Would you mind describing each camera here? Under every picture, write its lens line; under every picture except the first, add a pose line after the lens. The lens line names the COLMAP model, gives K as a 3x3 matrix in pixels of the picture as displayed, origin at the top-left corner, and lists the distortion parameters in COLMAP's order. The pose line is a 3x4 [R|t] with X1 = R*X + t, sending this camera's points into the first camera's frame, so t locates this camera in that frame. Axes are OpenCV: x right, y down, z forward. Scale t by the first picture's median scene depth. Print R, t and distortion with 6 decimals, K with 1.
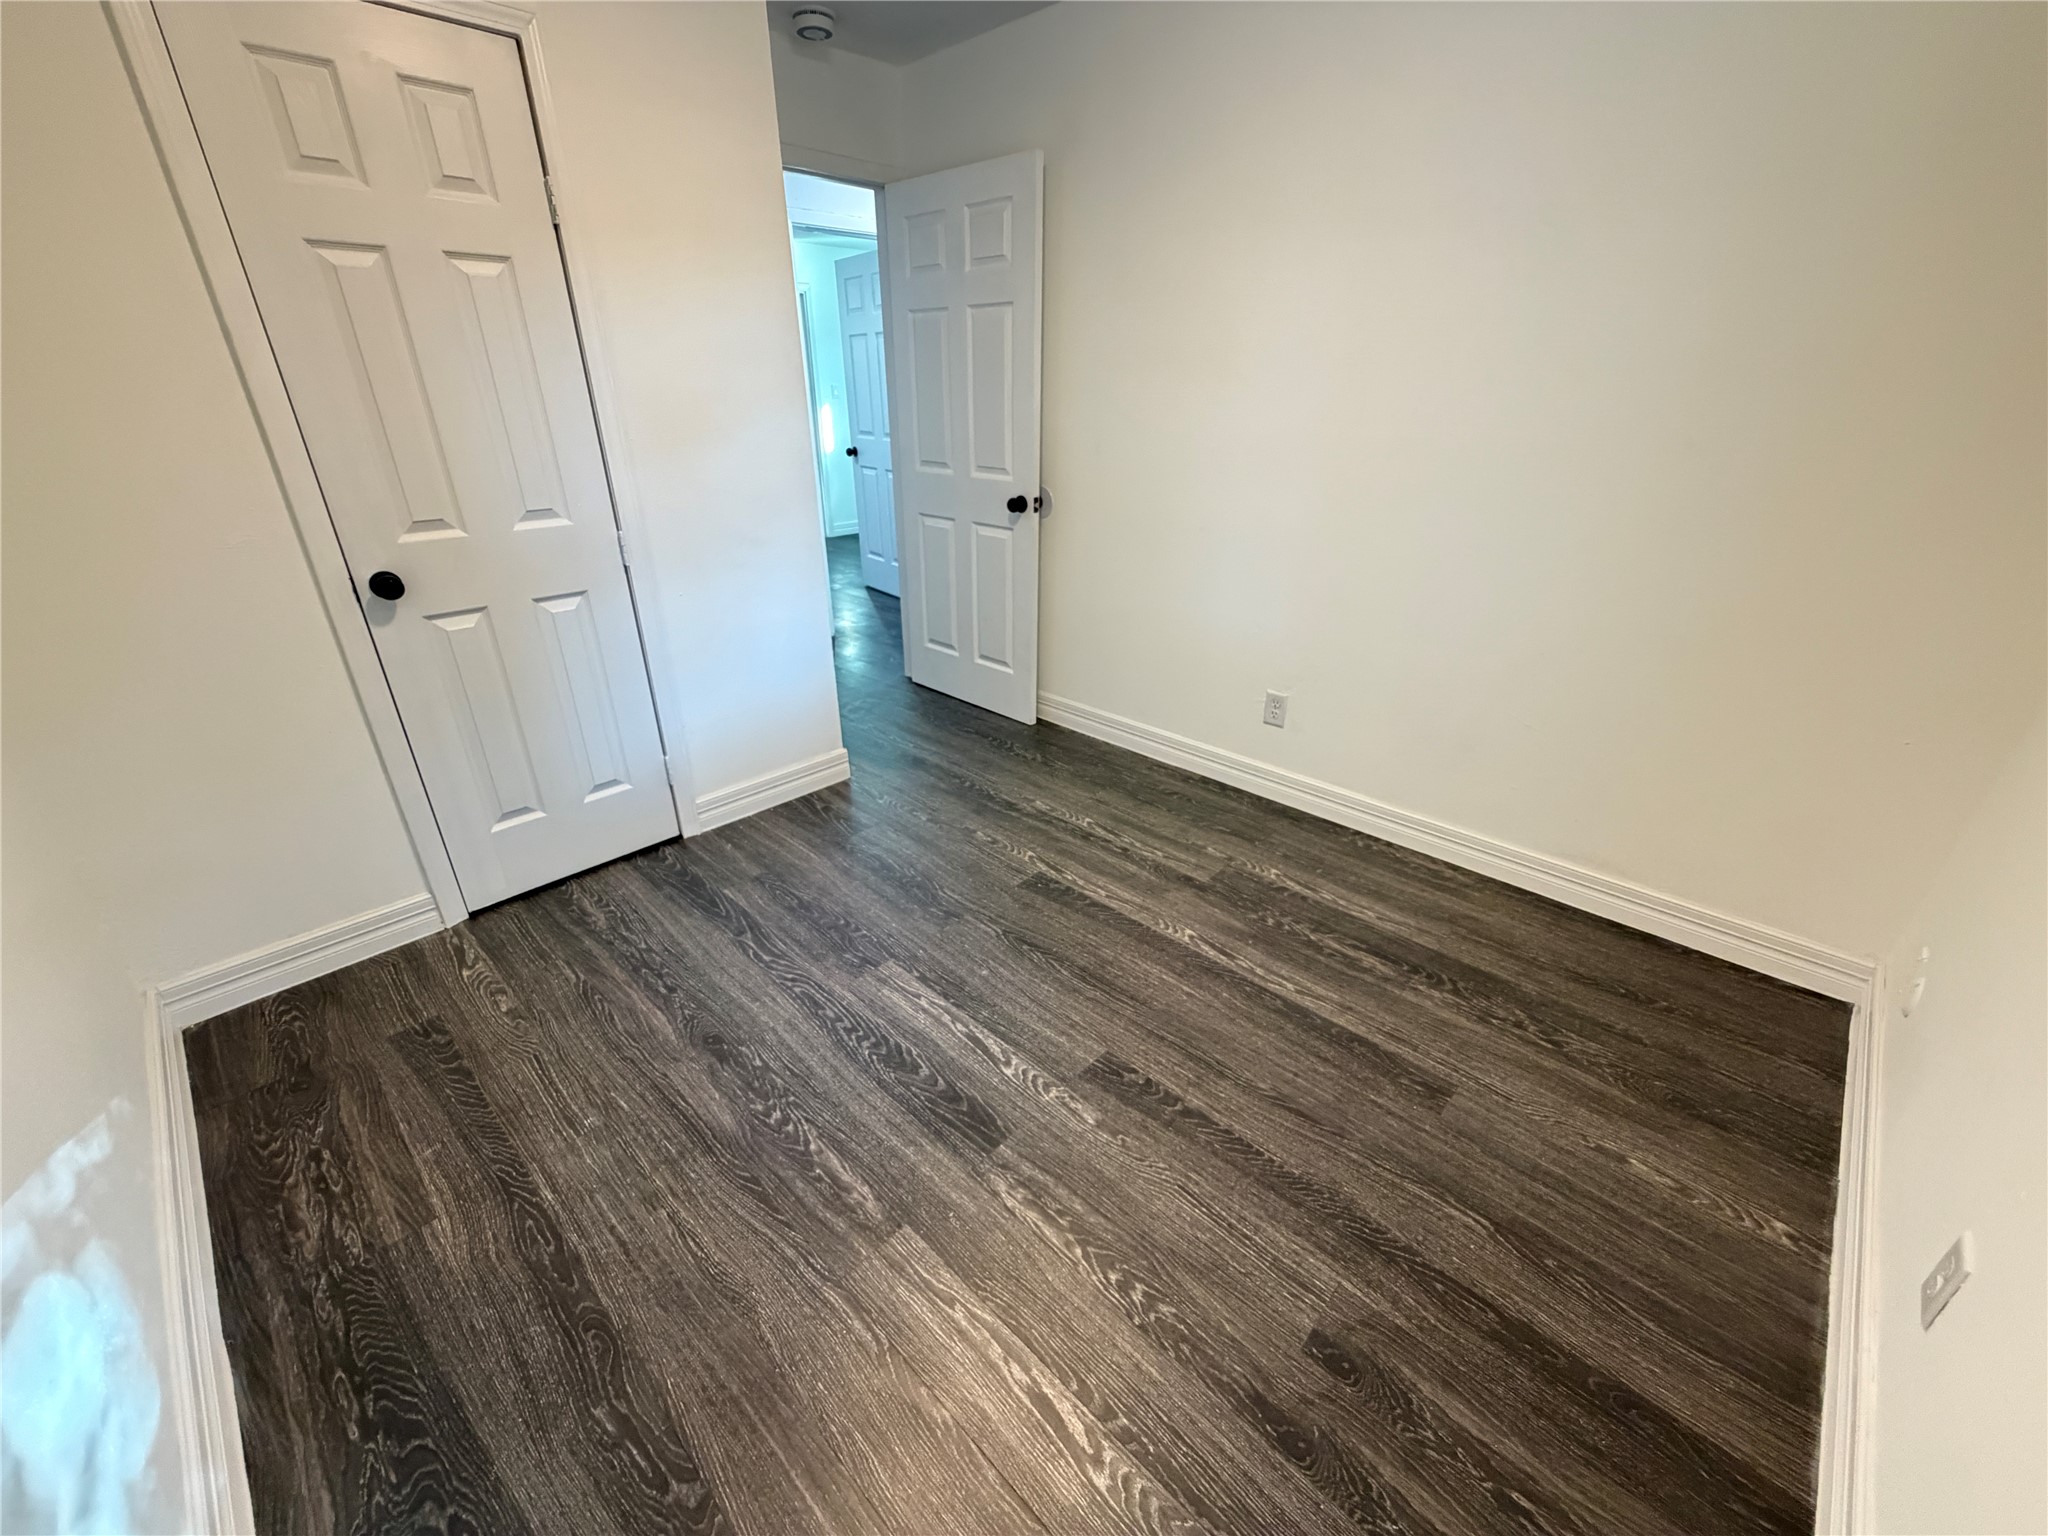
lens RADIAL K [[817.7, 0, 1015.9], [0, 817.7, 768.3], [0, 0, 1]] dist [0.000115, 0.000284]
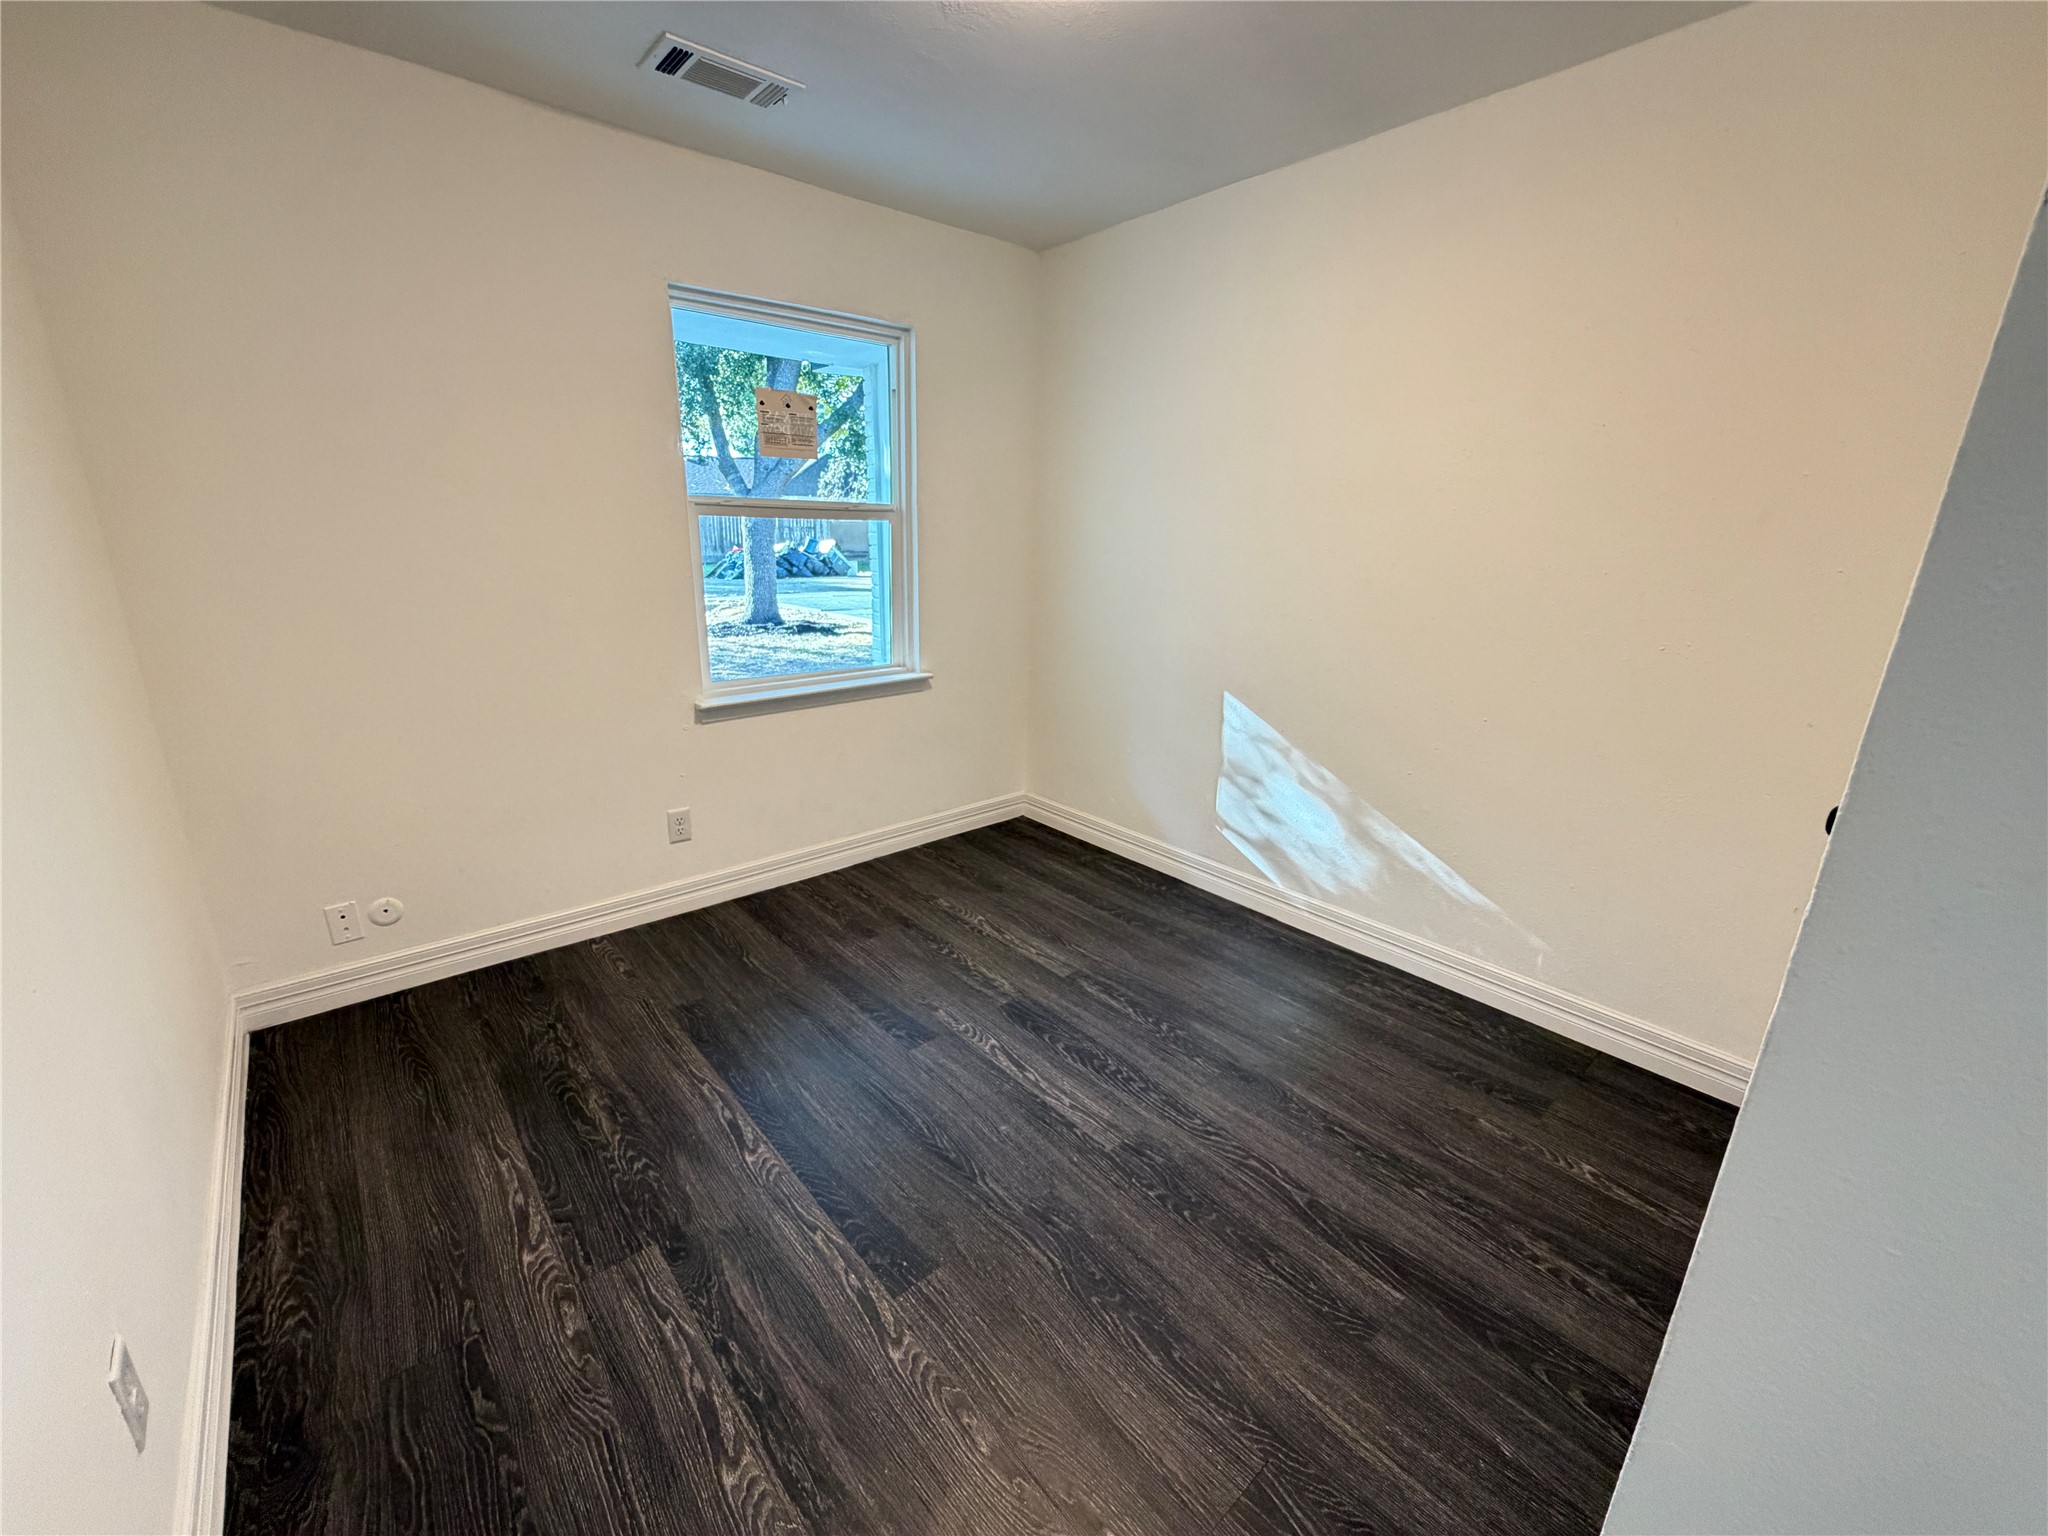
lens RADIAL K [[817.7, 0, 1015.9], [0, 817.7, 768.3], [0, 0, 1]] dist [0.000115, 0.000284]
pose [[-0.995902, -0.036867, 0.082579, -0.116275], [0.027800, 0.744113, 0.667475, -0.690886], [-0.086056, 0.667036, -0.740039, 1.449602]]
